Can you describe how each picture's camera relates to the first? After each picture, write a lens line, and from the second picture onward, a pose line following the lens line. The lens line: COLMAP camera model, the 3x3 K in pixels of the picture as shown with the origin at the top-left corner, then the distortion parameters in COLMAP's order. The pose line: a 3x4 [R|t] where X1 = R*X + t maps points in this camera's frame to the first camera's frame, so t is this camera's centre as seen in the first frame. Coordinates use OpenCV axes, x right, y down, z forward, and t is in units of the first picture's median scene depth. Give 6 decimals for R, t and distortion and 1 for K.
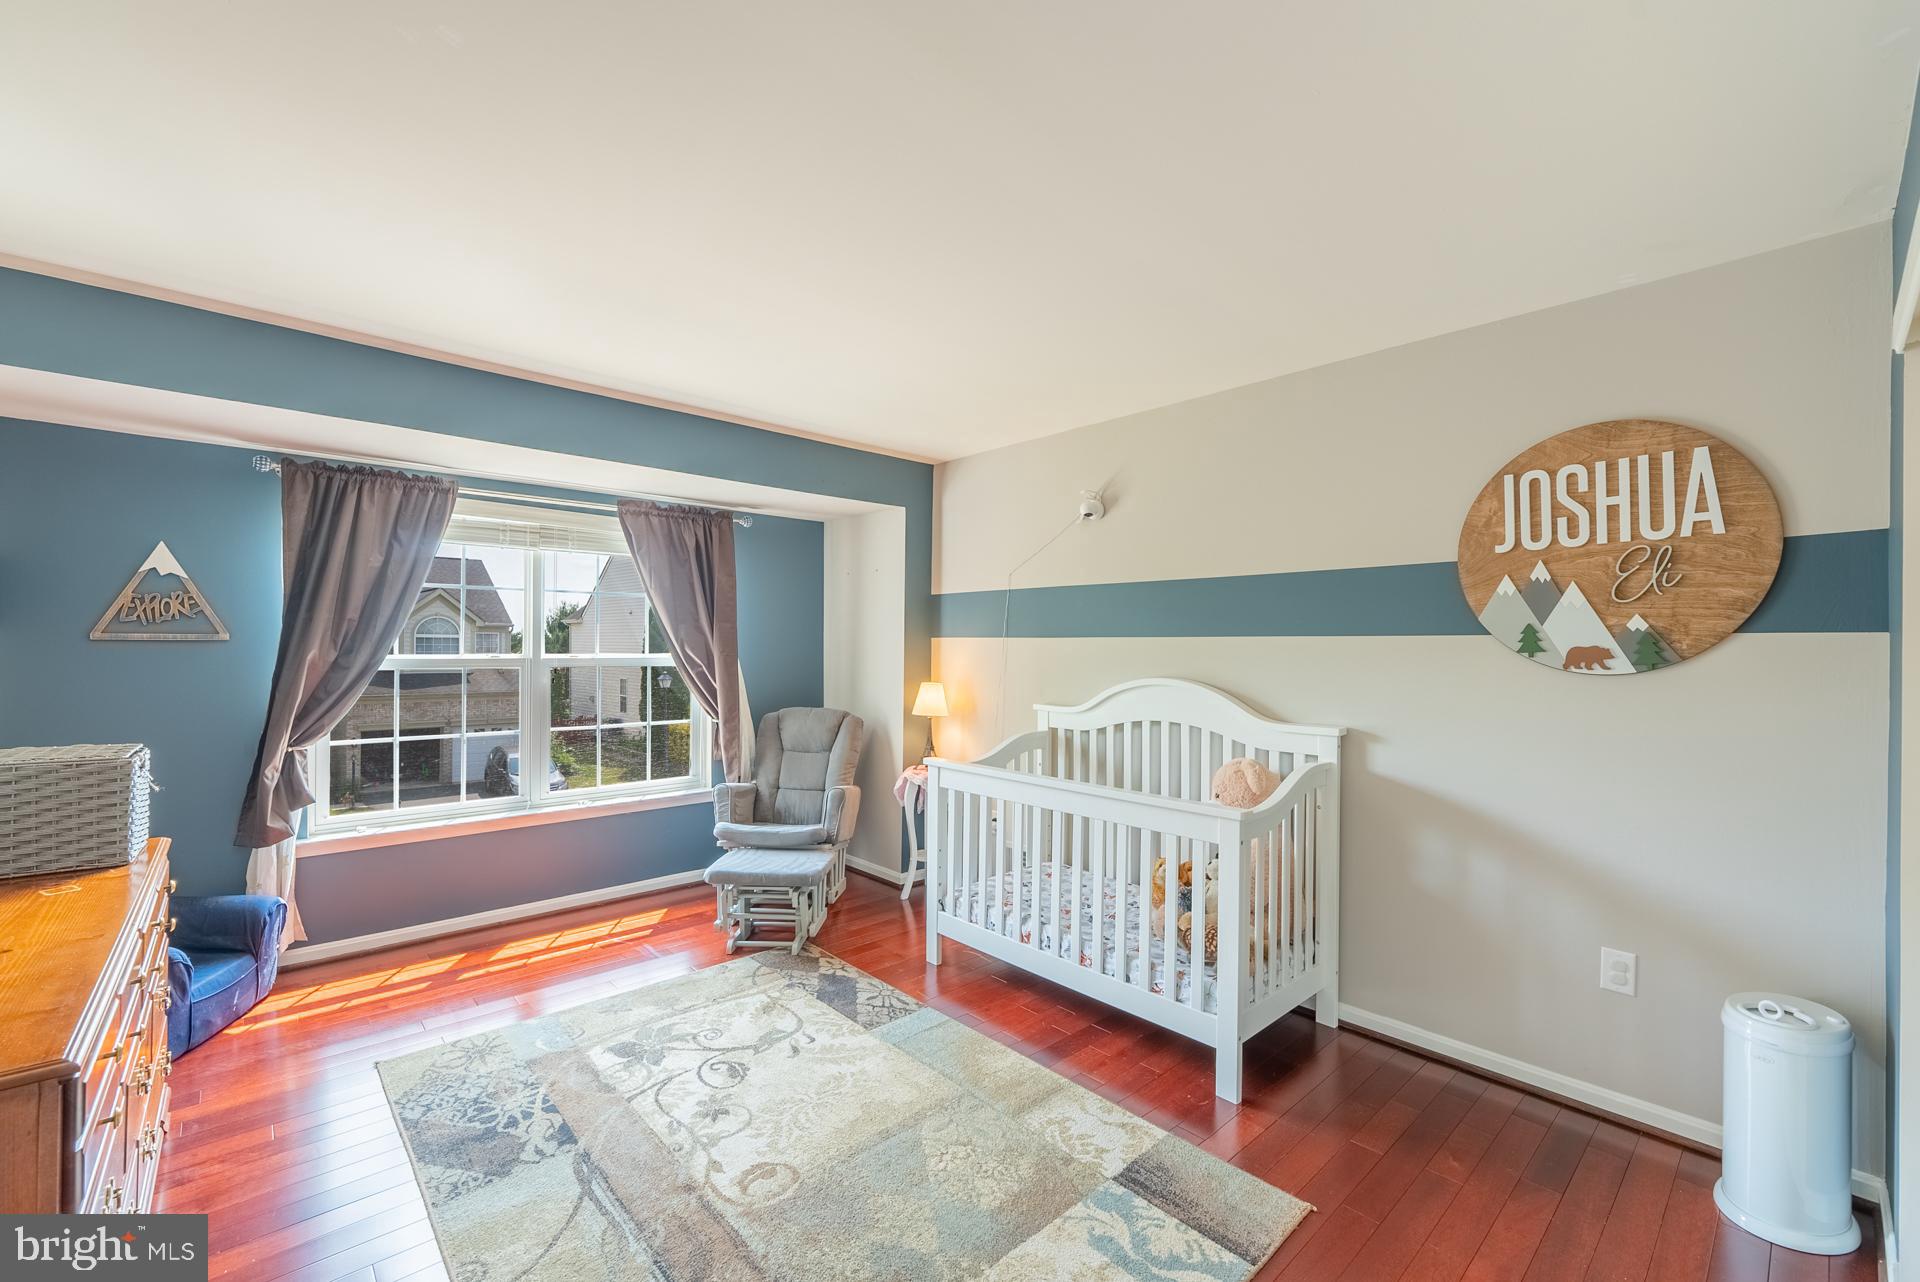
lens RADIAL K [[796.5, 0, 964.1], [0, 796.5, 646.8], [0, 0, 1]] dist [-0.001397, -0.000340]
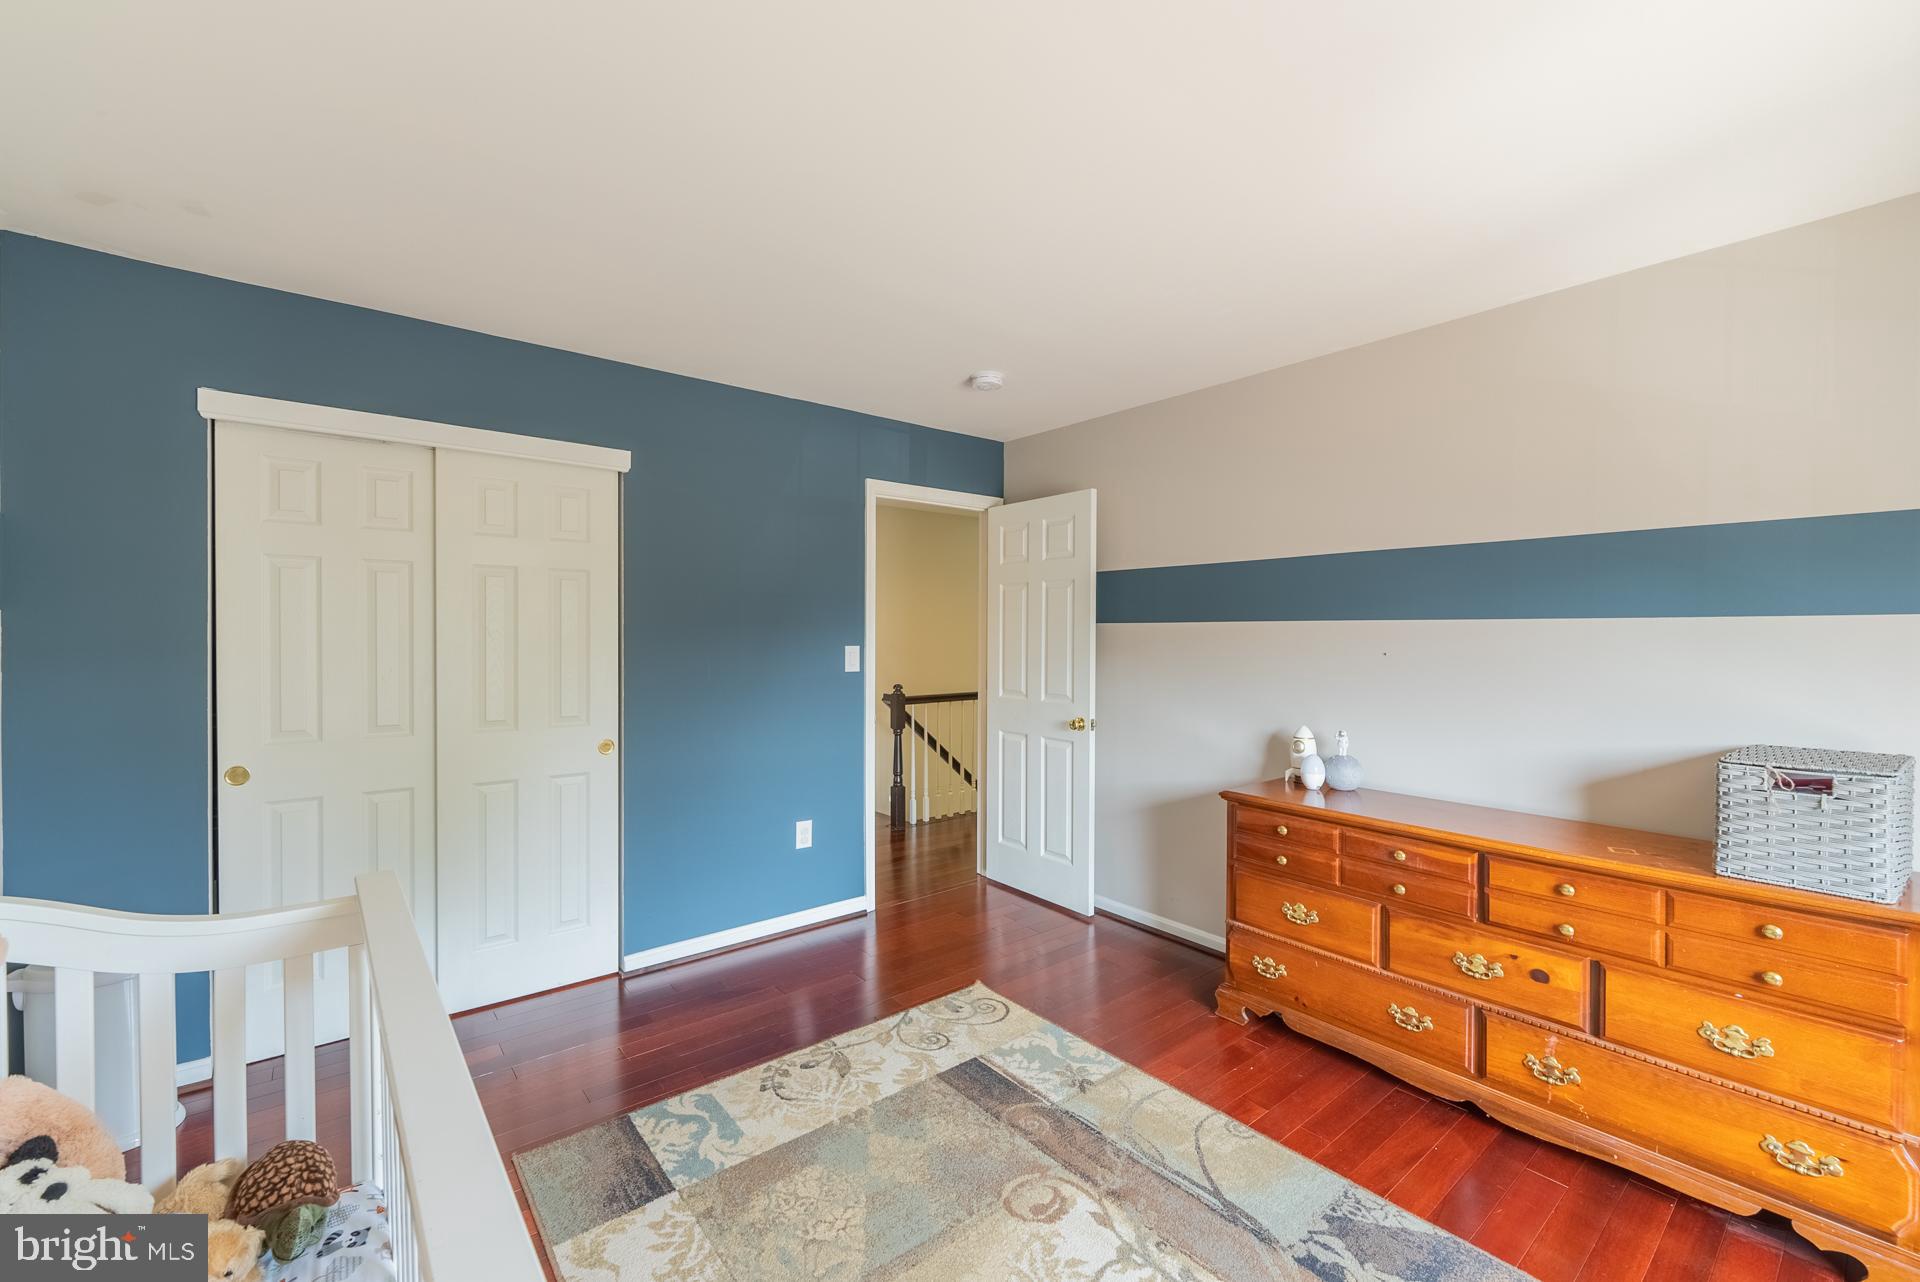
lens RADIAL K [[796.5, 0, 964.1], [0, 796.5, 646.8], [0, 0, 1]] dist [-0.001397, -0.000340]
pose [[-0.998191, -0.012921, 0.058712, -0.212764], [-0.012141, 0.999834, 0.013618, 0.002947], [-0.058878, 0.012880, -0.998182, 1.977122]]
